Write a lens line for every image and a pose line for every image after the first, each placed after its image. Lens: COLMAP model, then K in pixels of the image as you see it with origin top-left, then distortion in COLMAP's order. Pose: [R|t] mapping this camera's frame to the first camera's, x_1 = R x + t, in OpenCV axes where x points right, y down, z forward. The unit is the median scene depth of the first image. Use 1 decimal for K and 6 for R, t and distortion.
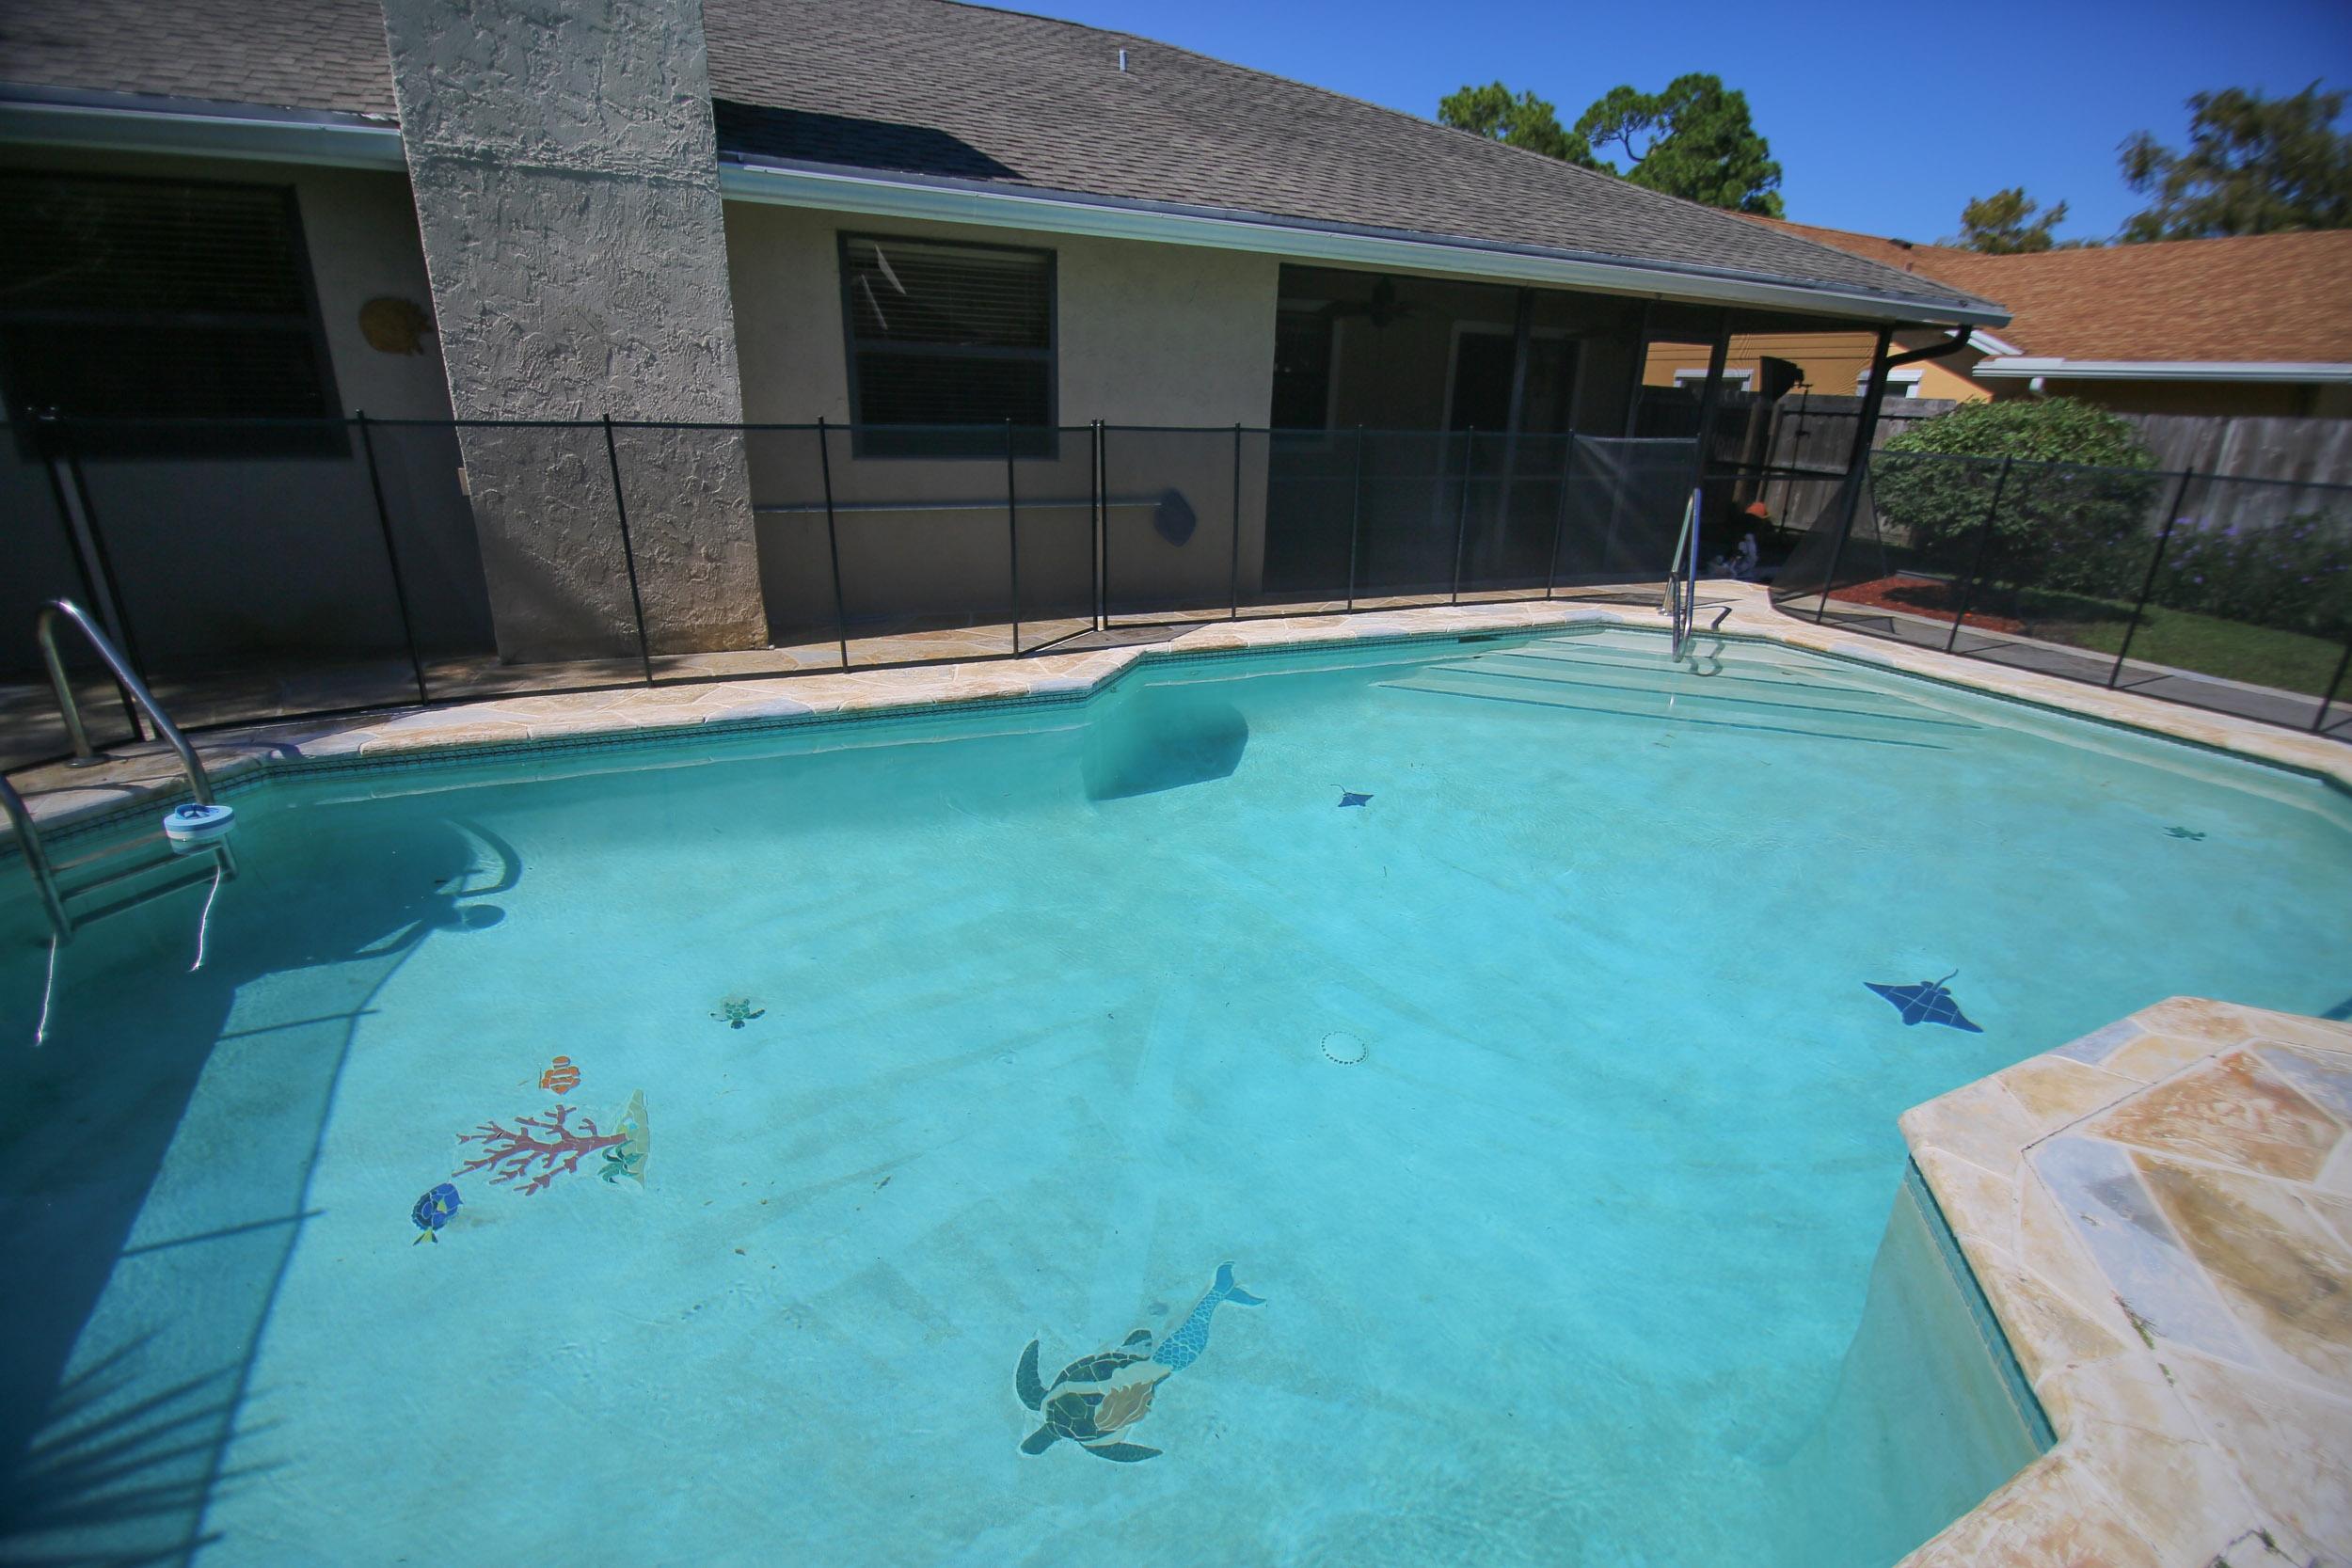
lens RADIAL K [[1060.6, 0, 1193.1], [0, 1060.6, 790.9], [0, 0, 1]] dist [-0.017413, -0.001035]
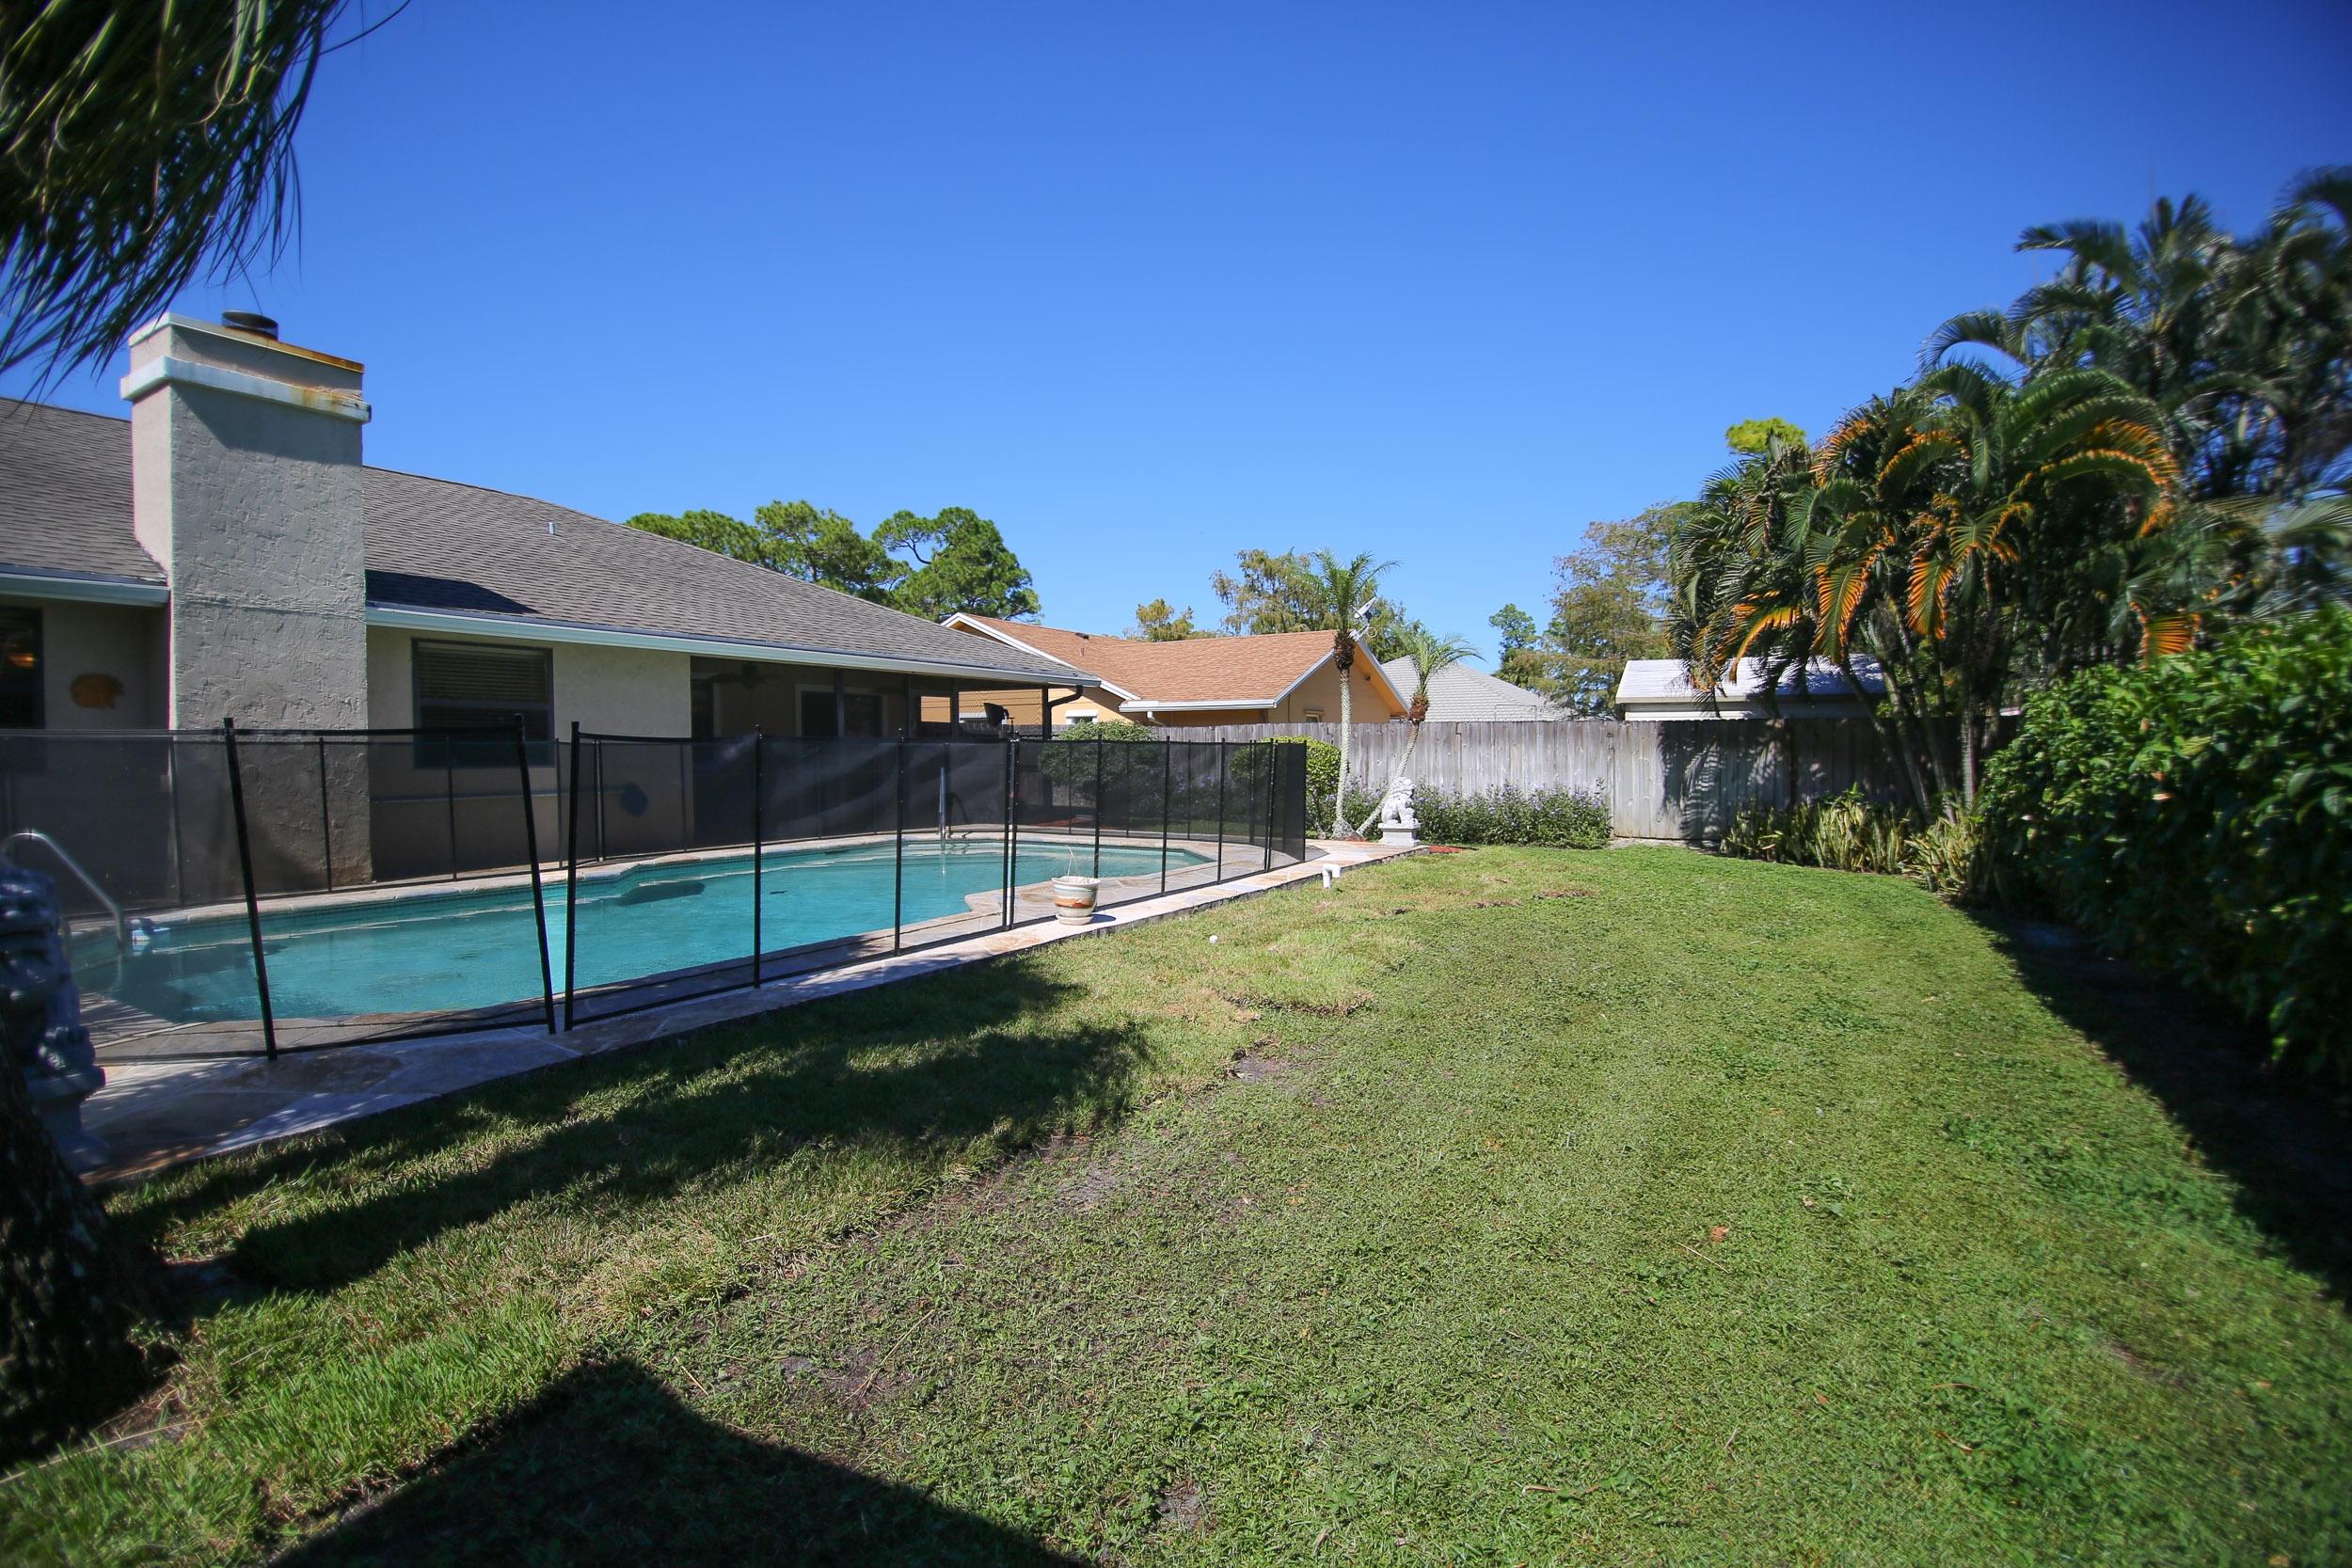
lens RADIAL K [[1040.3, 0, 1176.0], [0, 1040.3, 784.0], [0, 0, 1]] dist [-0.014881, -0.000226]
pose [[0.837856, -0.052049, 0.543404, -0.128172], [0.219794, 0.943356, -0.248536, 0.205692], [-0.499687, 0.327675, 0.801837, -0.481818]]
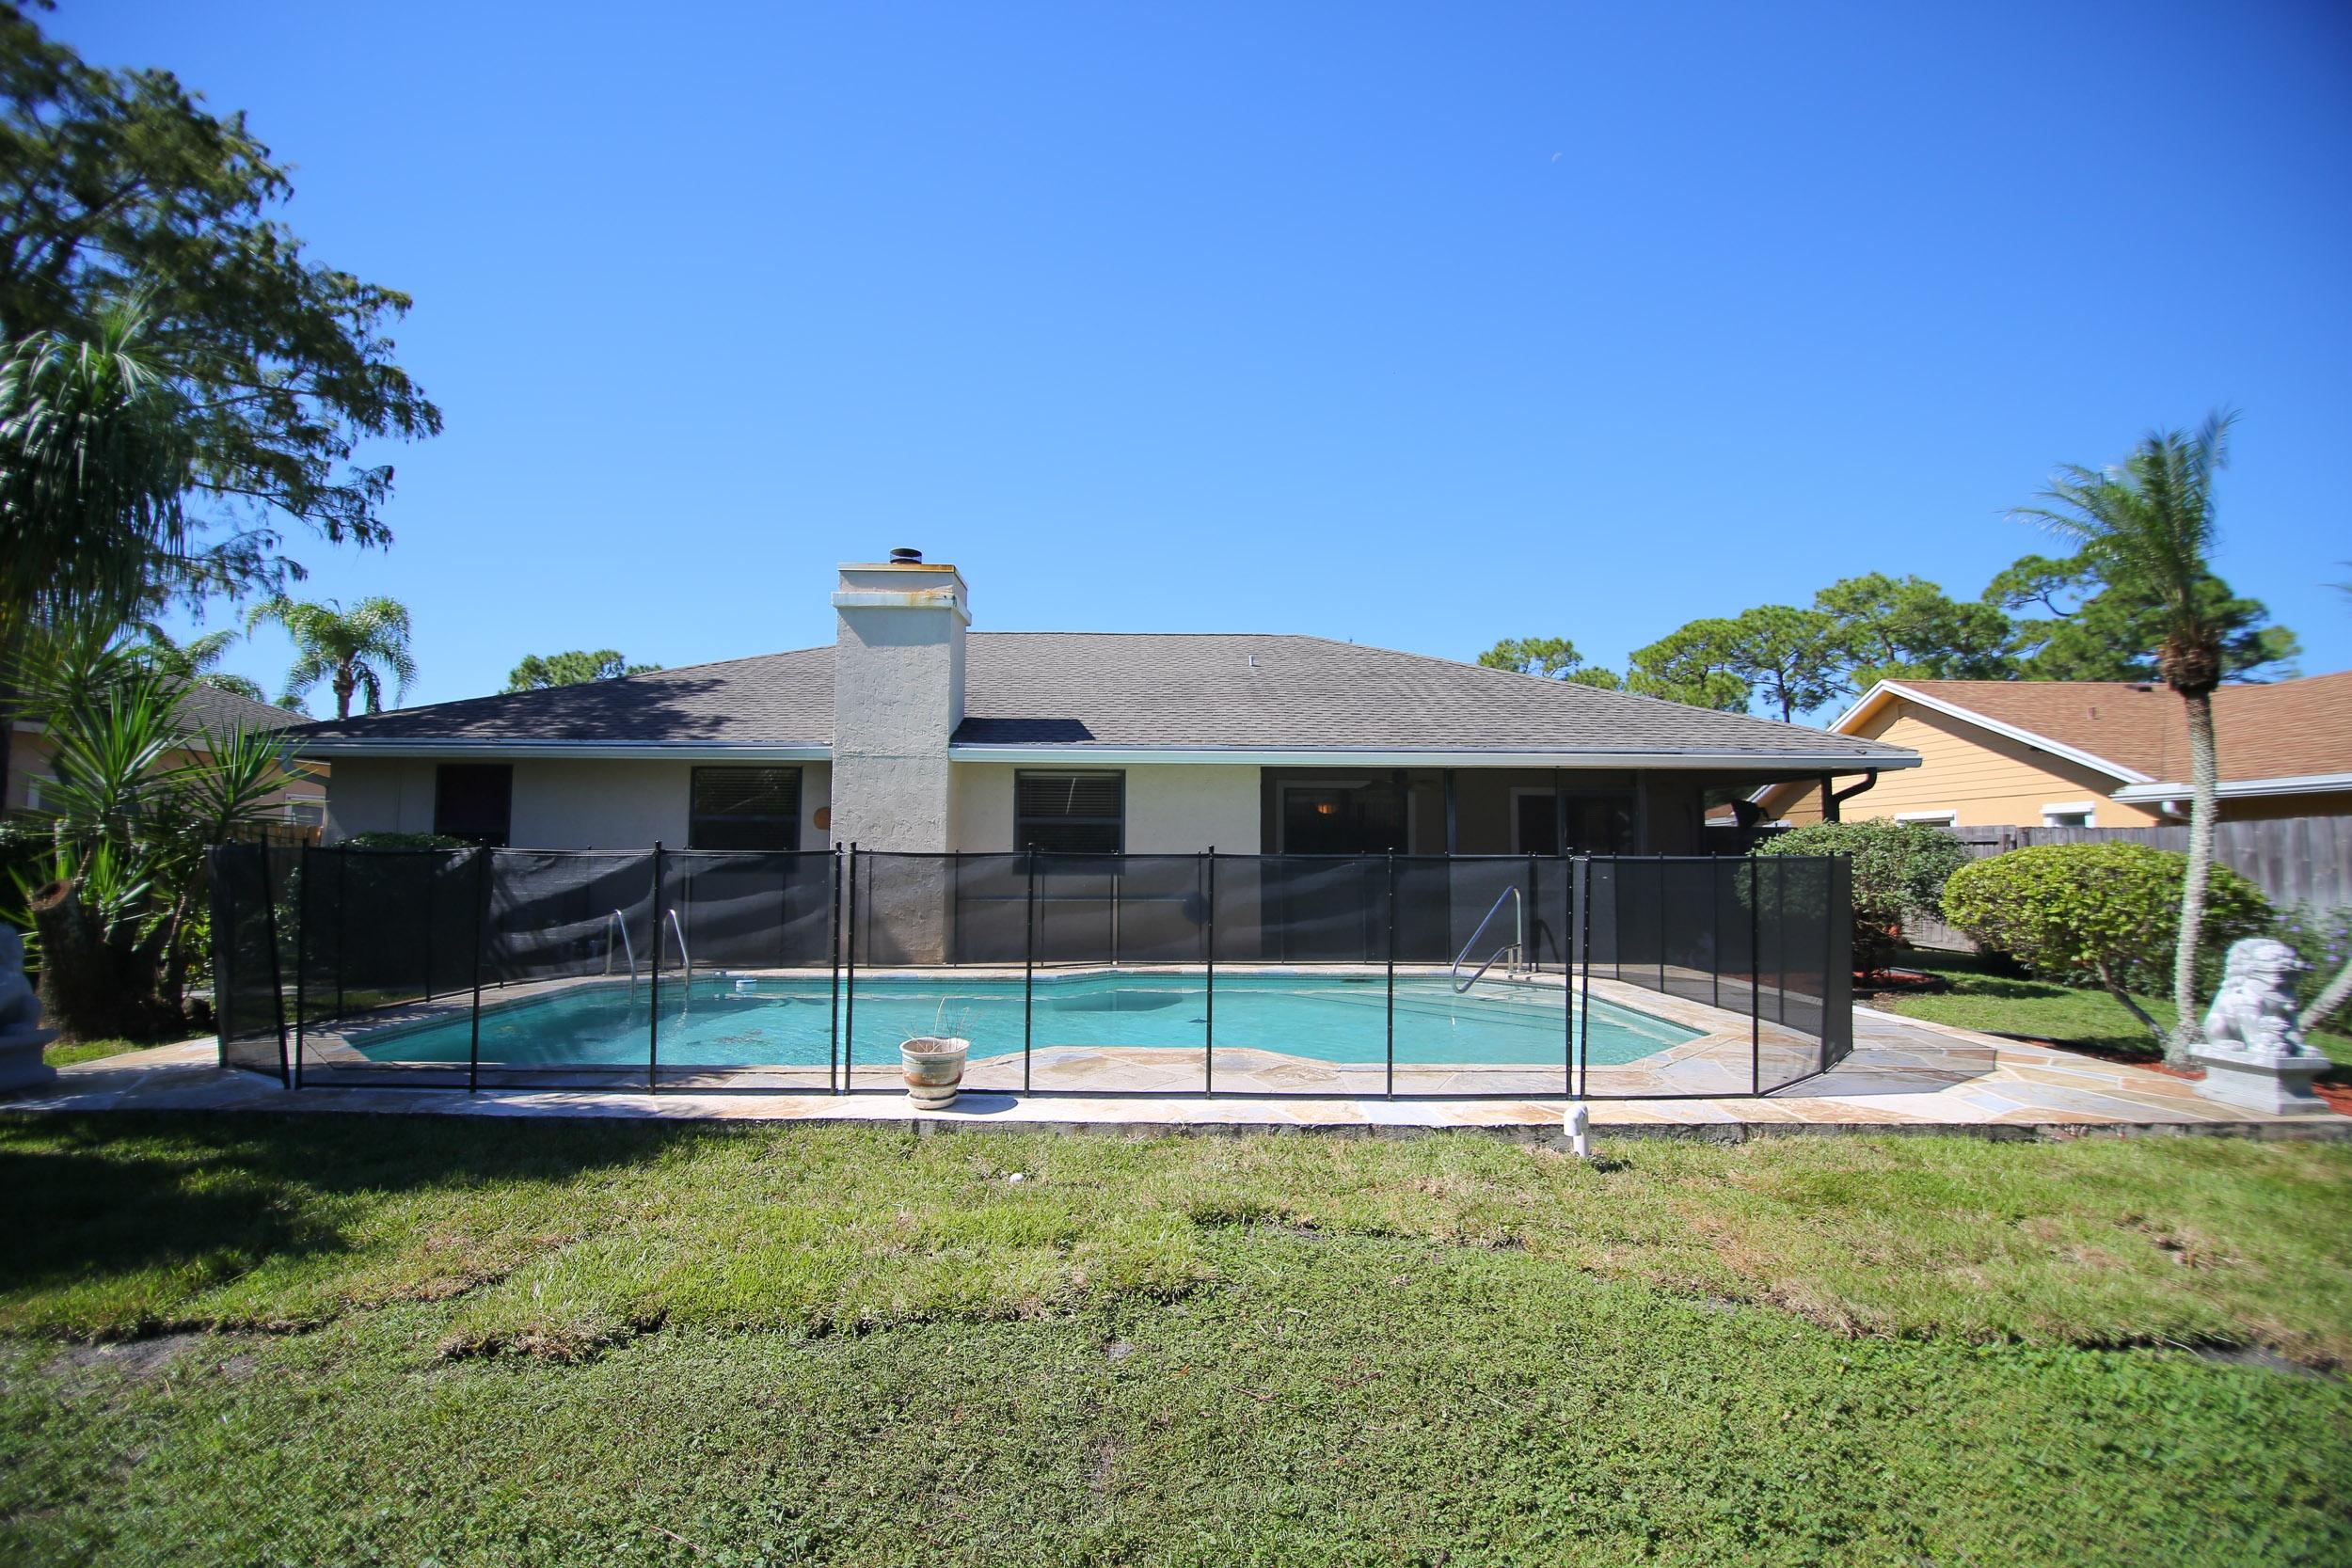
lens RADIAL K [[1040.3, 0, 1176.0], [0, 1040.3, 784.0], [0, 0, 1]] dist [-0.014881, -0.000226]
pose [[0.906067, -0.056835, -0.419299, 0.461683], [-0.126721, 0.909009, -0.397046, 0.153796], [0.403713, 0.412884, 0.816421, -0.305559]]
